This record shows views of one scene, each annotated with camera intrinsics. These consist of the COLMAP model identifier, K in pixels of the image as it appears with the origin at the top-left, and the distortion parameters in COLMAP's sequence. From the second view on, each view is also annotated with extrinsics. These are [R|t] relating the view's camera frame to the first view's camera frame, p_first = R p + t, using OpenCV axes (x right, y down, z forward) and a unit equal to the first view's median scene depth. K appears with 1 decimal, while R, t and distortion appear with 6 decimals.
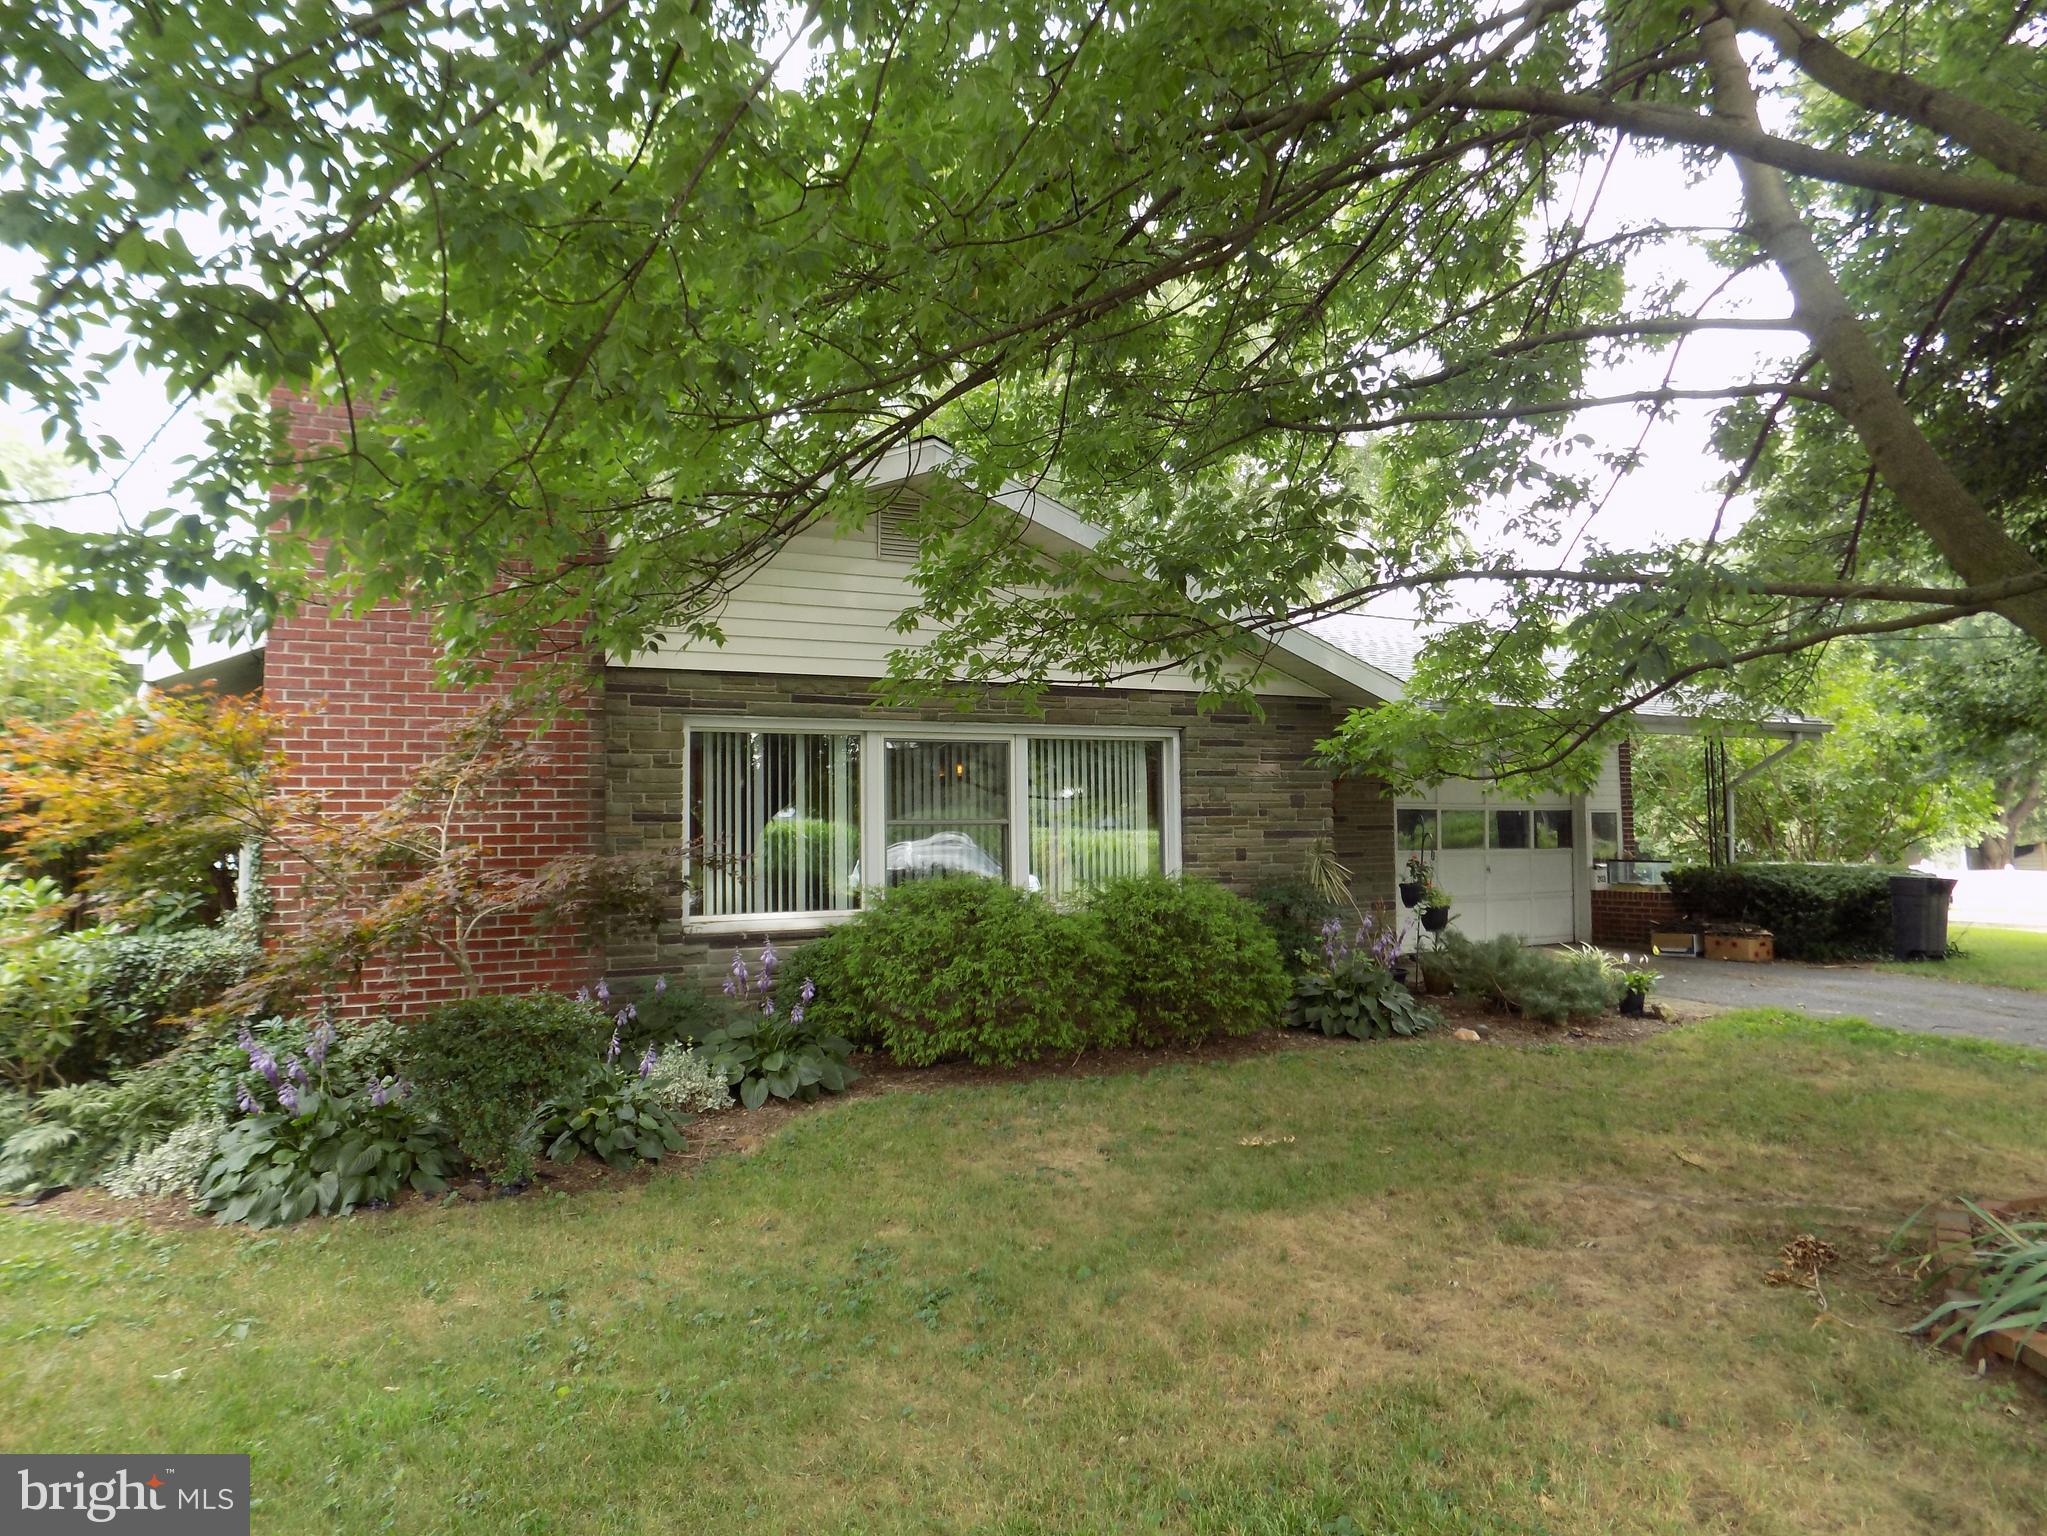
lens RADIAL K [[1375.9, 0, 1027.7], [0, 1375.9, 756.3], [0, 0, 1]] dist [-0.078872, 0.078354]
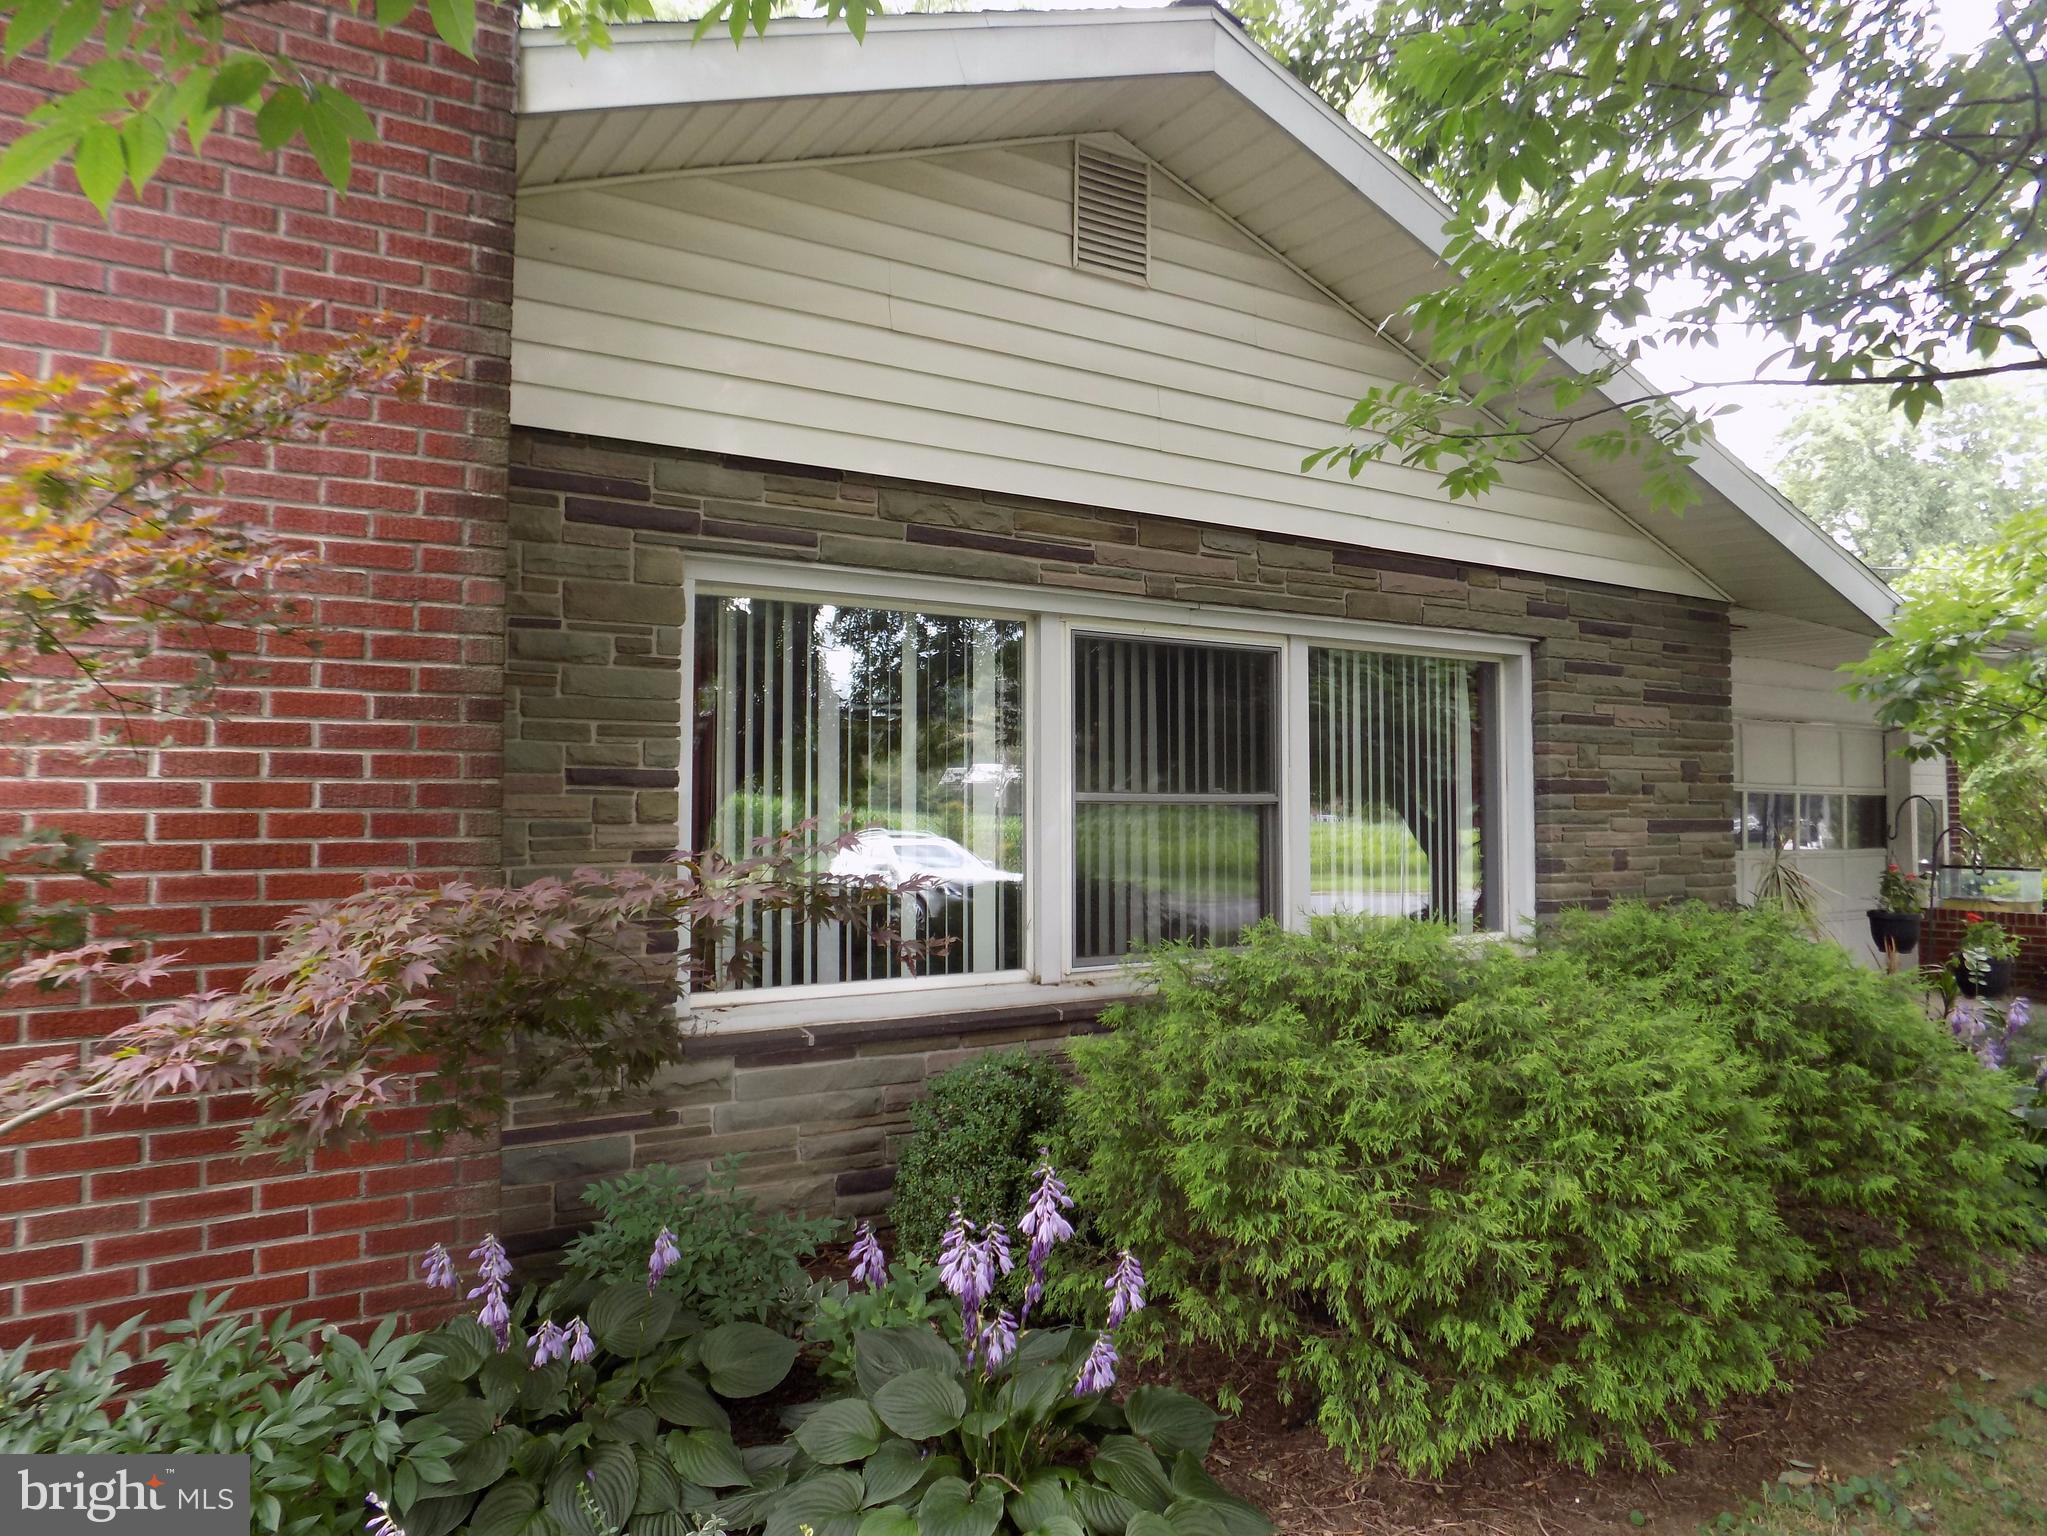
lens RADIAL K [[1375.9, 0, 1027.7], [0, 1375.9, 756.3], [0, 0, 1]] dist [-0.078872, 0.078354]
pose [[0.997515, 0.013924, 0.069063, -0.193081], [-0.014599, 0.999850, 0.009288, 0.035827], [-0.068924, -0.010273, 0.997569, 0.621980]]
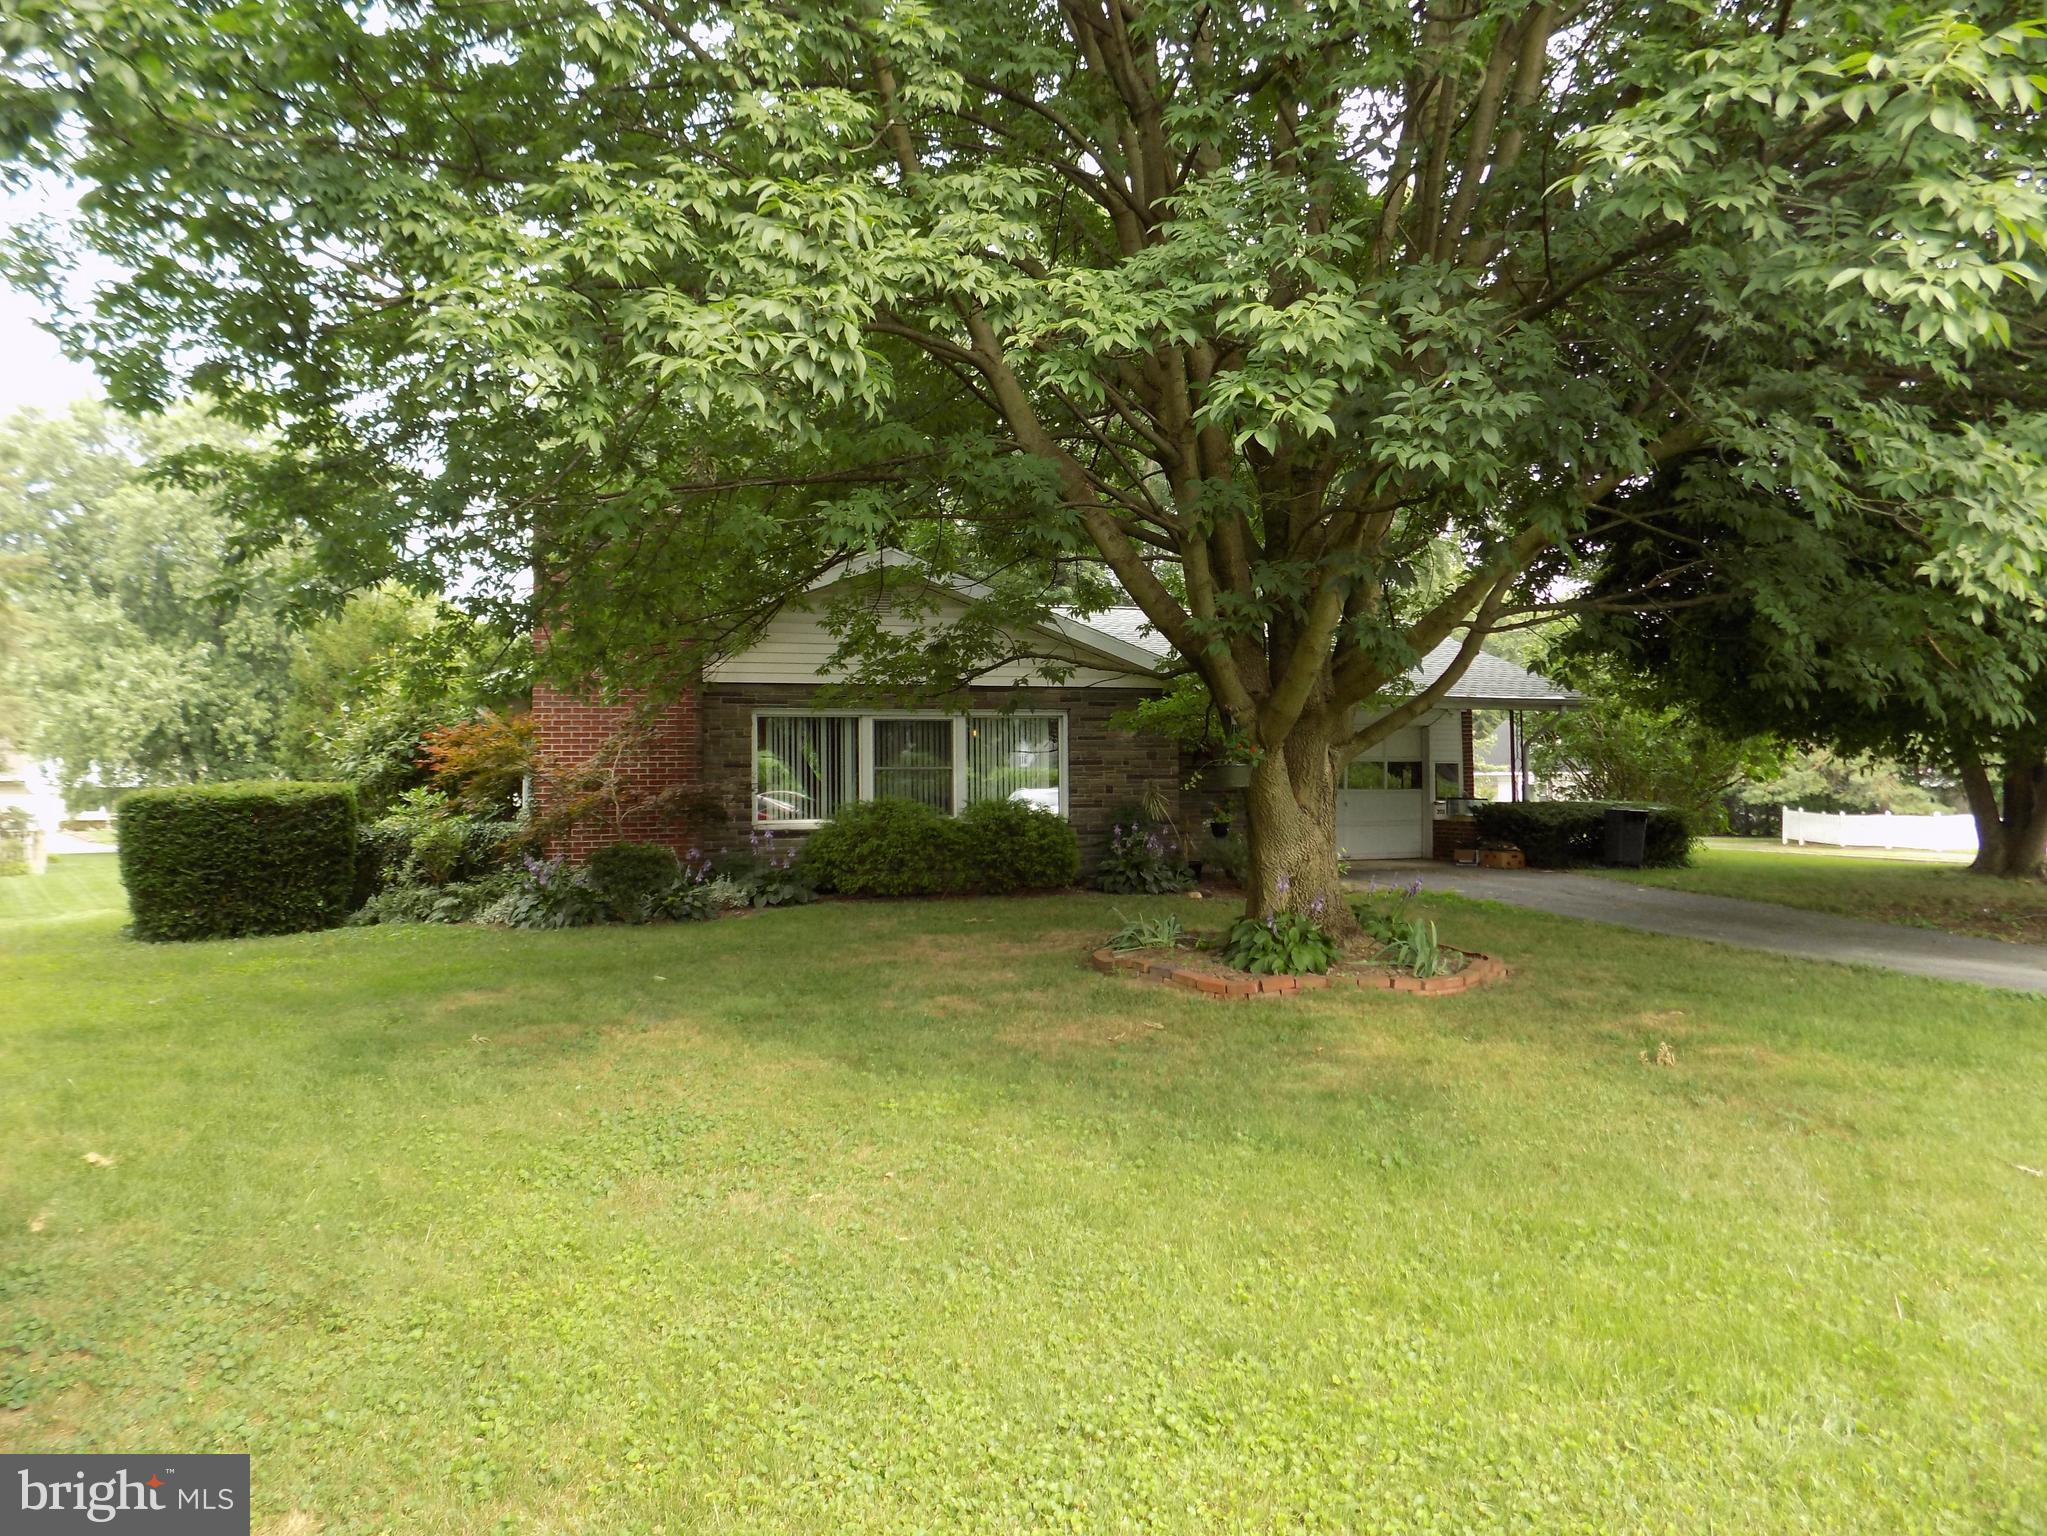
lens RADIAL K [[1375.9, 0, 1027.7], [0, 1375.9, 756.3], [0, 0, 1]] dist [-0.078872, 0.078354]
pose [[0.985494, 0.002017, -0.169700, 0.468994], [0.004633, 0.999237, 0.038785, -0.039421], [0.169648, -0.039008, 0.984732, -0.811730]]
